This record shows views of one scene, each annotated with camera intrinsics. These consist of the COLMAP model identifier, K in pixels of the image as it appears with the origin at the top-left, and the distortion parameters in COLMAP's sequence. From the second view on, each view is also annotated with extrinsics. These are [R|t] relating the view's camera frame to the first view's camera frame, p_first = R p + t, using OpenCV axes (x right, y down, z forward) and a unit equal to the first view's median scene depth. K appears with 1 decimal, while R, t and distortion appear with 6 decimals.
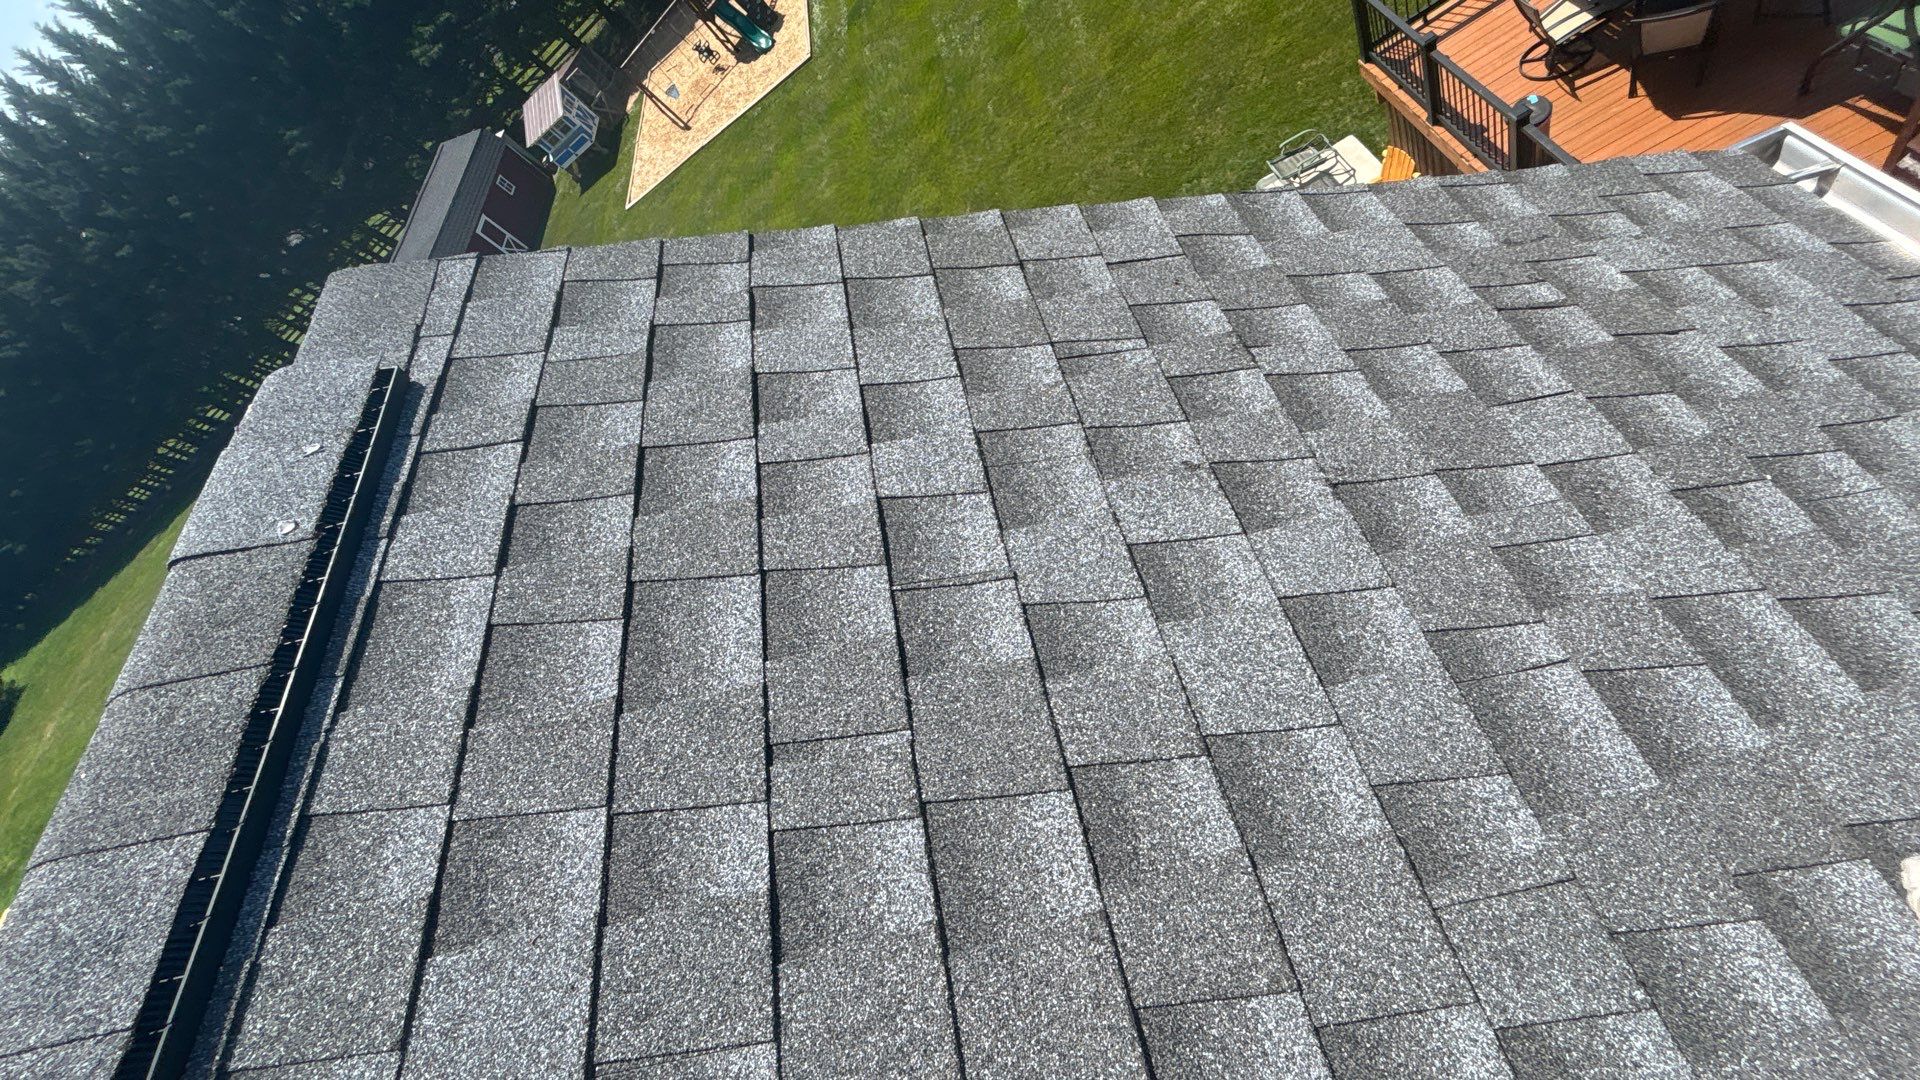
lens RADIAL K [[789.3, 0, 957.6], [0, 789.3, 532.3], [0, 0, 1]] dist [0.006796, -0.002537]
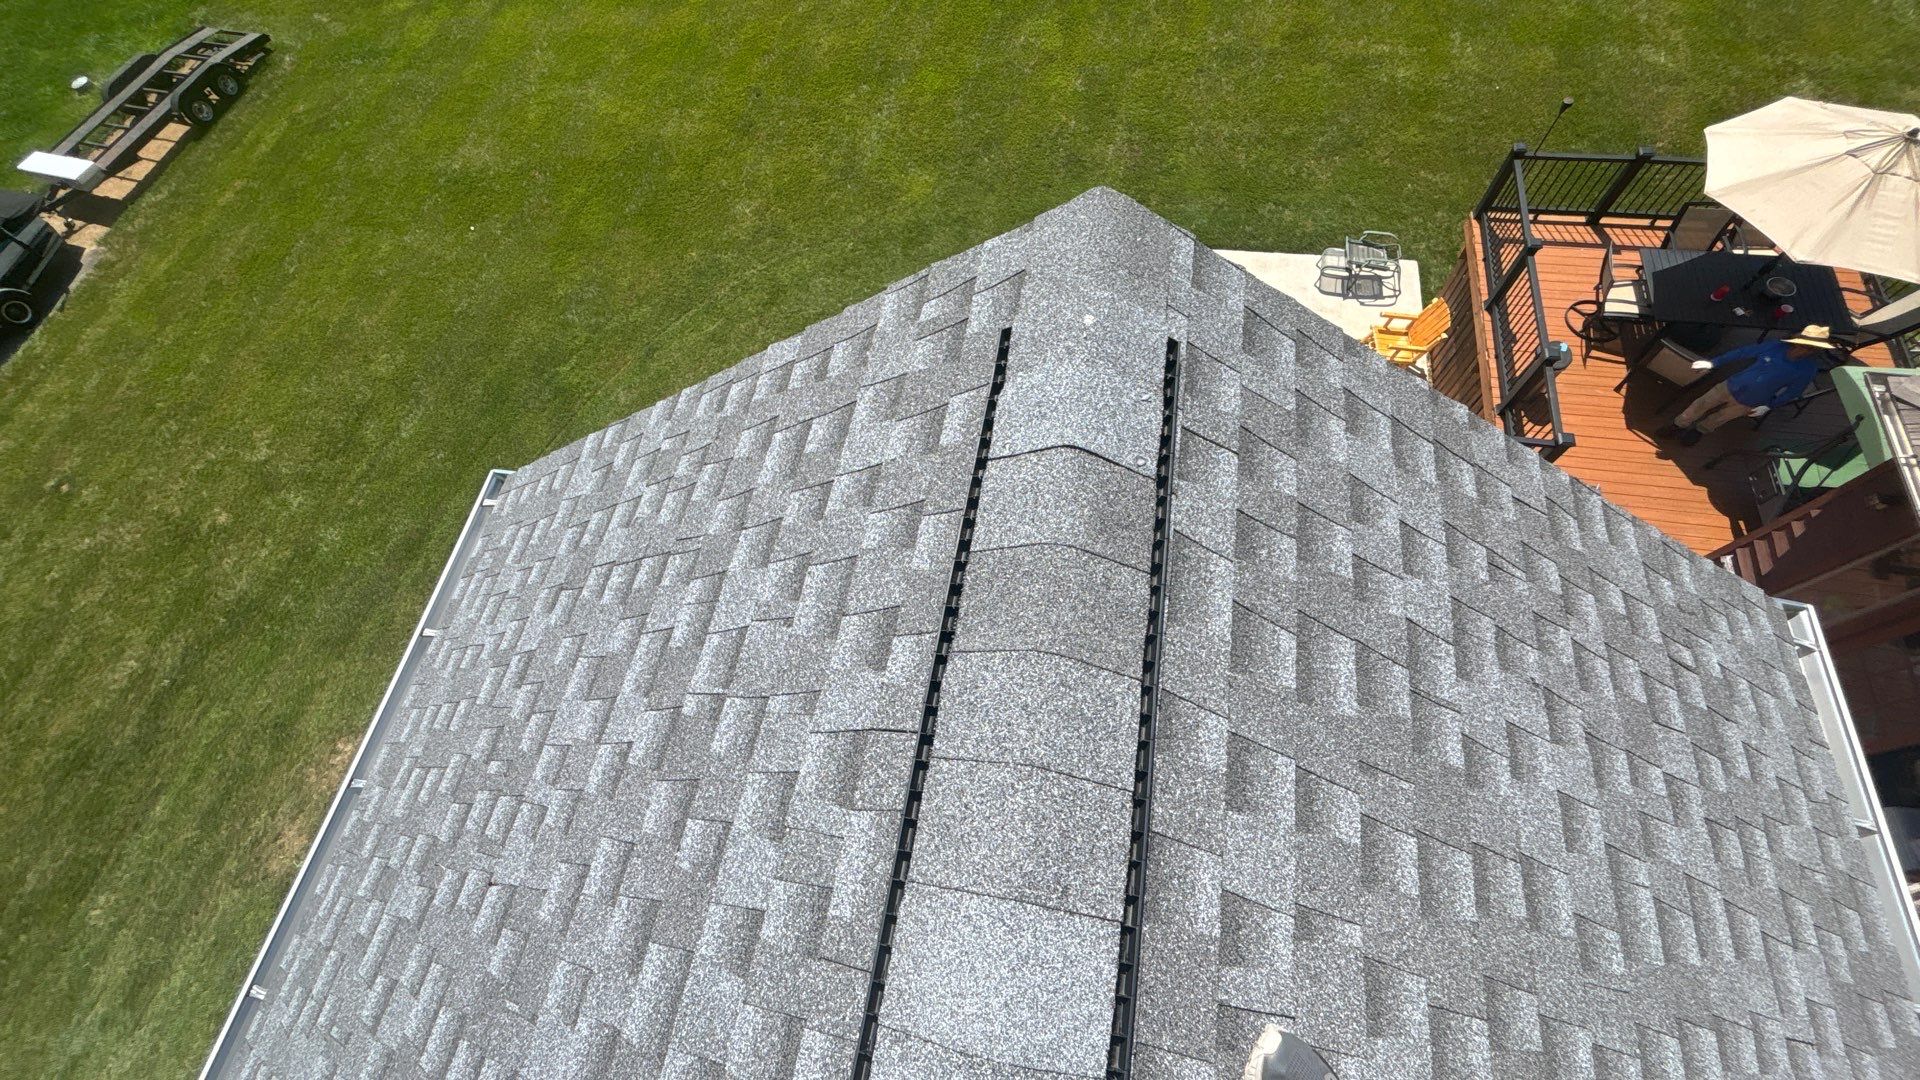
lens RADIAL K [[789.3, 0, 953.3], [0, 789.3, 534.5], [0, 0, 1]] dist [0.006796, -0.002537]
pose [[0.830436, 0.491781, 0.261777, -0.187650], [-0.534961, 0.835087, 0.128244, 0.013411], [-0.155538, -0.246539, 0.956570, -0.040202]]
